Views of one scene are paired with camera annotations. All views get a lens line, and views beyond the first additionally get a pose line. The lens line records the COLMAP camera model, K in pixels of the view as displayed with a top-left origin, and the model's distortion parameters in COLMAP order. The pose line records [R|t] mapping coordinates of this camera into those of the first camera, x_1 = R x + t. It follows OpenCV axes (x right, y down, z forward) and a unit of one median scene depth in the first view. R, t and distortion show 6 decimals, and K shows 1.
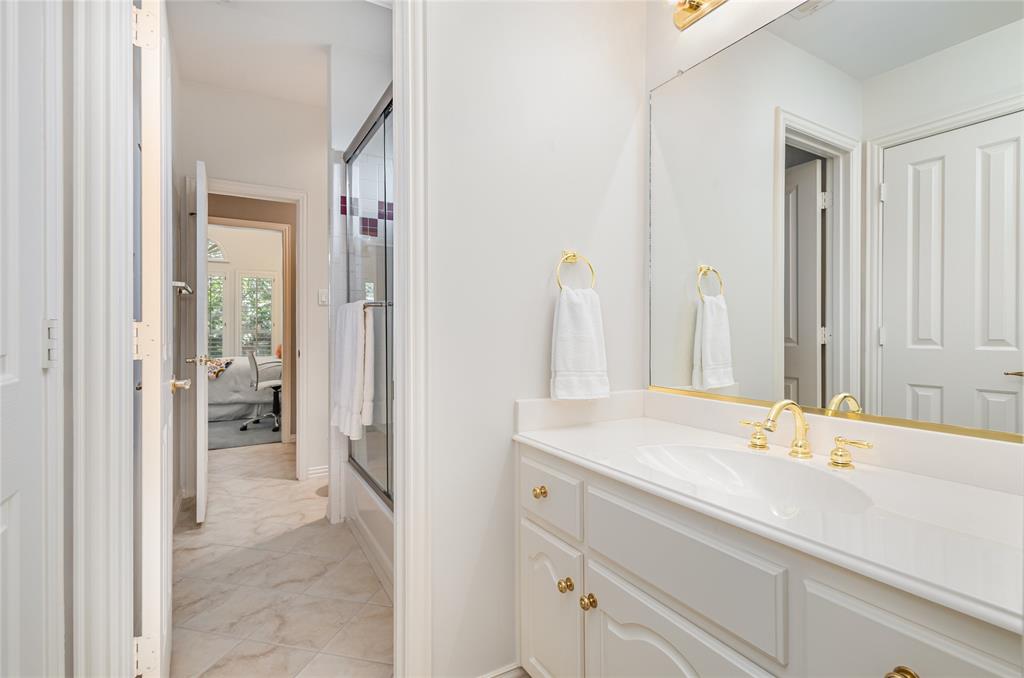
lens RADIAL K [[475.9, 0, 511.4], [0, 475.9, 332.3], [0, 0, 1]] dist [0.007657, -0.003012]
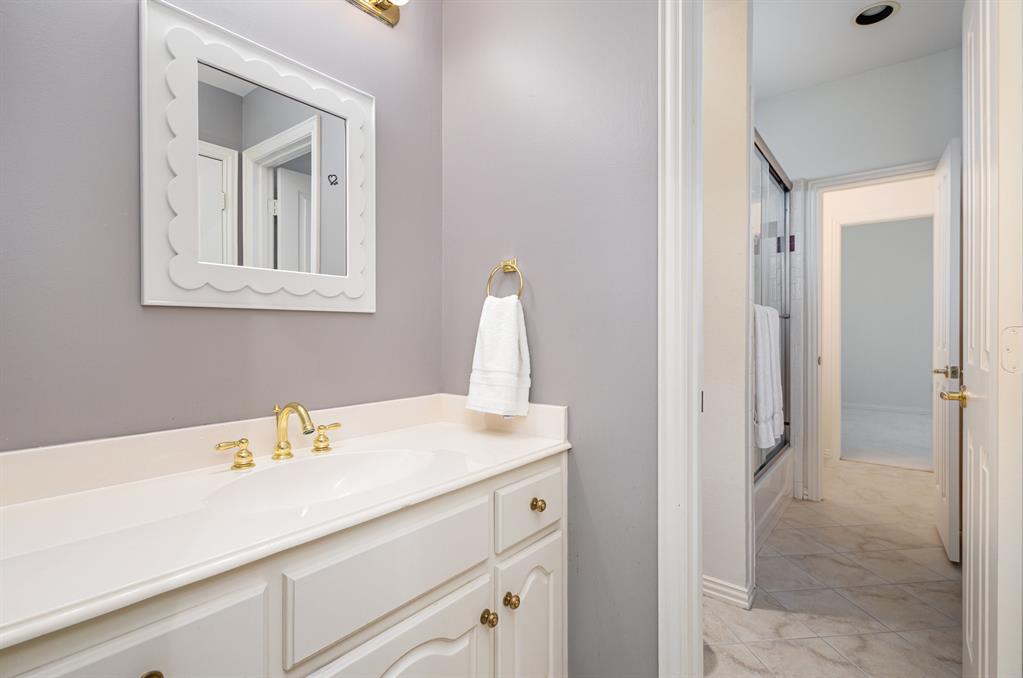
lens RADIAL K [[475.5, 0, 511.5], [0, 475.5, 335.7], [0, 0, 1]] dist [0.007657, -0.003012]
pose [[-0.352761, -0.005318, 0.935698, -1.038593], [0.006058, 0.999950, 0.007968, -0.013315], [-0.935694, 0.008479, -0.352711, 1.785508]]
